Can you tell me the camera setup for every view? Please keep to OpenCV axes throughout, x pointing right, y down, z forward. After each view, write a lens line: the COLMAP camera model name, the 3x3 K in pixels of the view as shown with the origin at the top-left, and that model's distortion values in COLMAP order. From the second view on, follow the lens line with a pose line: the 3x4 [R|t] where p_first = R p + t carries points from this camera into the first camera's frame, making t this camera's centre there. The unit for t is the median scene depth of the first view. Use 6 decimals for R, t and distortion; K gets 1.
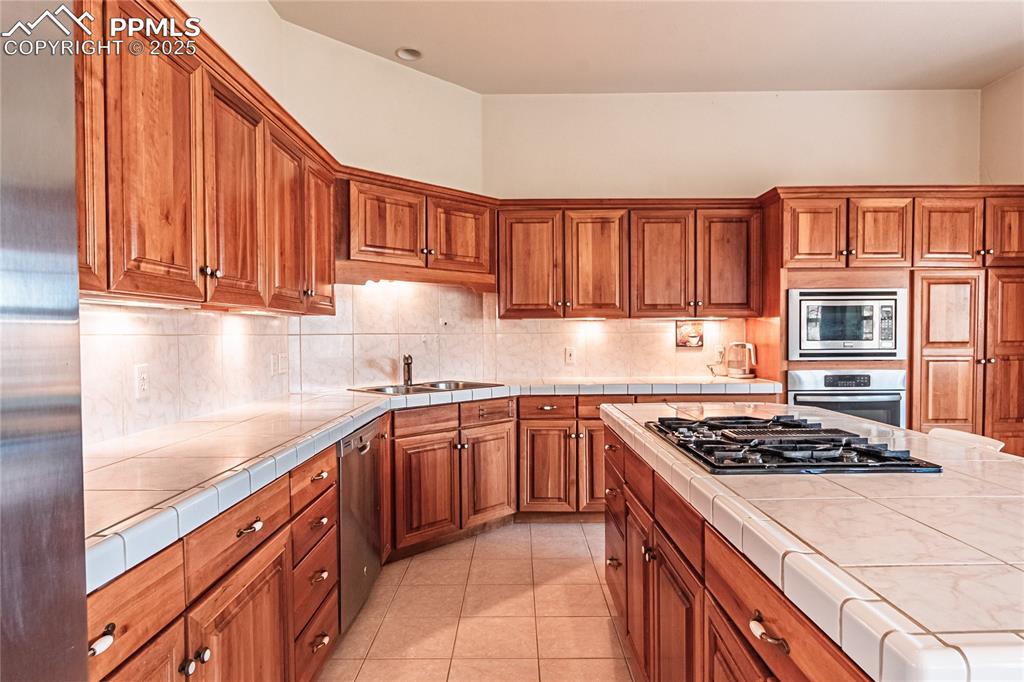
lens RADIAL K [[588.4, 0, 513.7], [0, 588.4, 346.6], [0, 0, 1]] dist [0.002833, -0.000395]
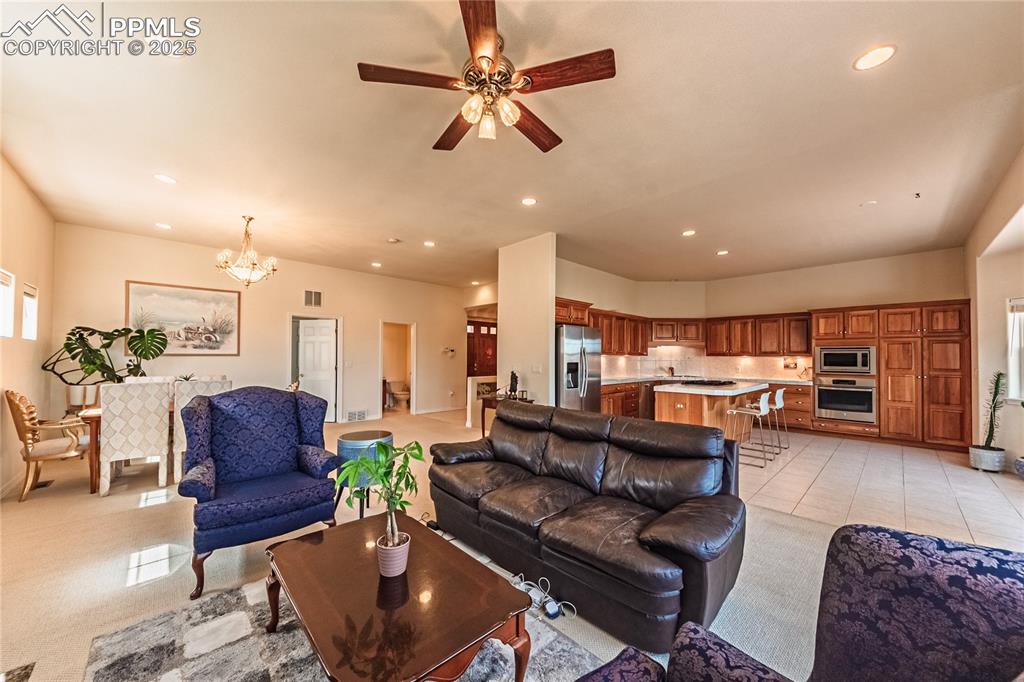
lens RADIAL K [[370.1, 0, 514.8], [0, 370.1, 351.0], [0, 0, 1]] dist [-0.021669, 0.006687]
pose [[0.694800, -0.000286, -0.719203, 0.713721], [-0.027021, 0.999284, -0.026501, 0.002909], [0.718695, 0.037846, 0.694295, -1.139918]]
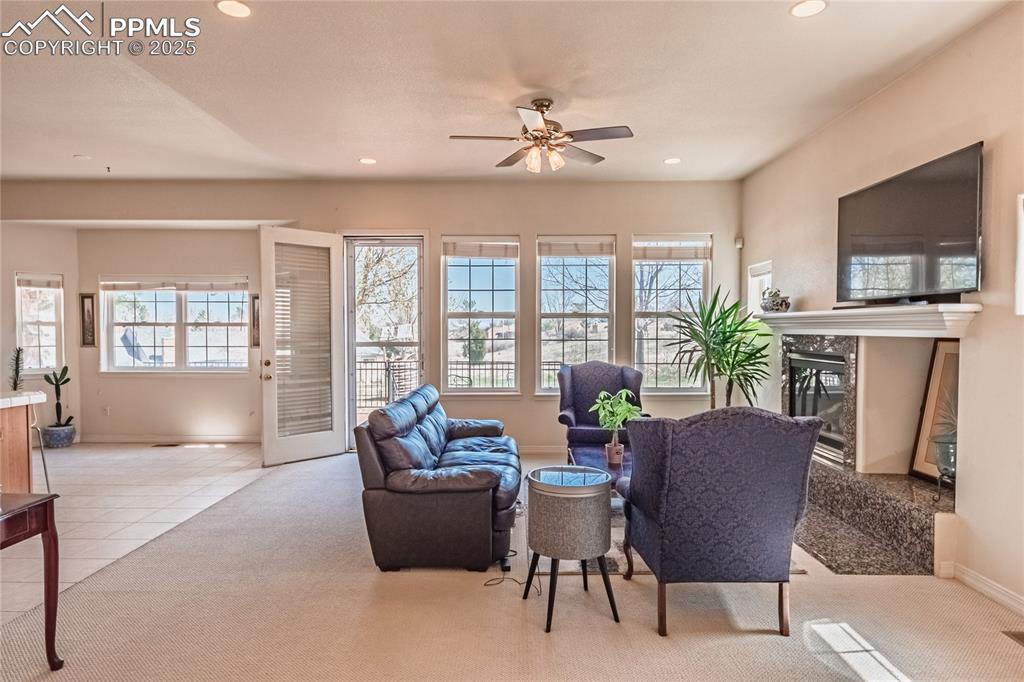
lens RADIAL K [[588.4, 0, 513.7], [0, 588.4, 346.6], [0, 0, 1]] dist [0.002833, -0.000395]
pose [[-0.000501, -0.025146, 0.999684, -0.831765], [0.021172, 0.999459, 0.025151, -0.018145], [-0.999776, 0.021178, 0.000032, -0.753620]]
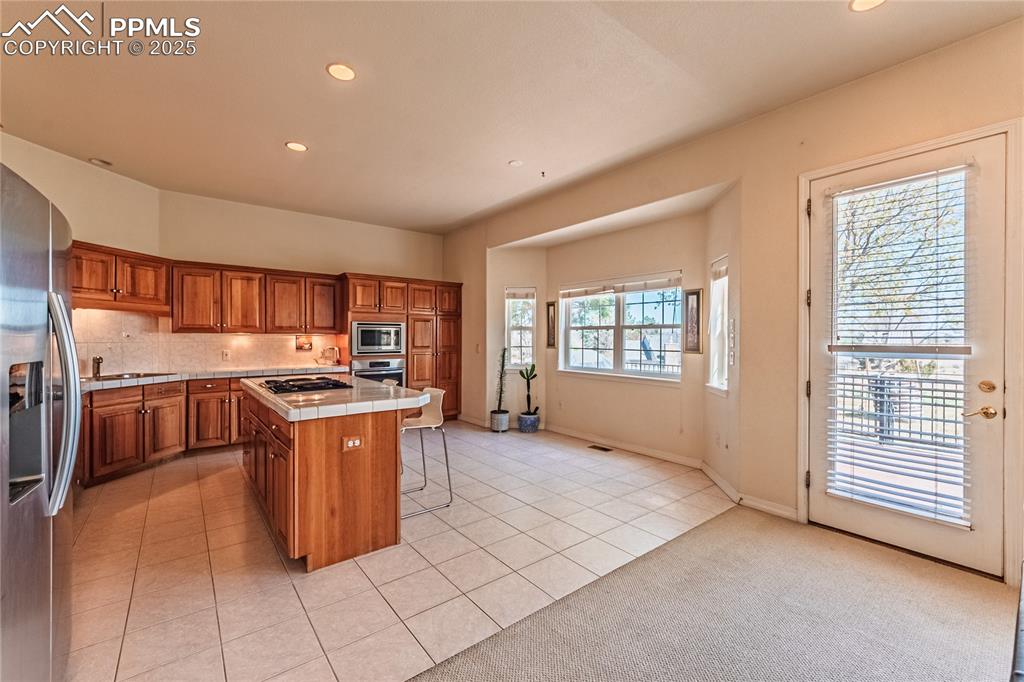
lens RADIAL K [[420.5, 0, 513.3], [0, 420.5, 338.8], [0, 0, 1]] dist [0.001733, -0.004767]
pose [[0.779728, 0.005827, 0.626092, -0.018961], [0.006671, 0.999823, -0.017613, -0.006002], [-0.626083, 0.017910, 0.779550, -0.515069]]
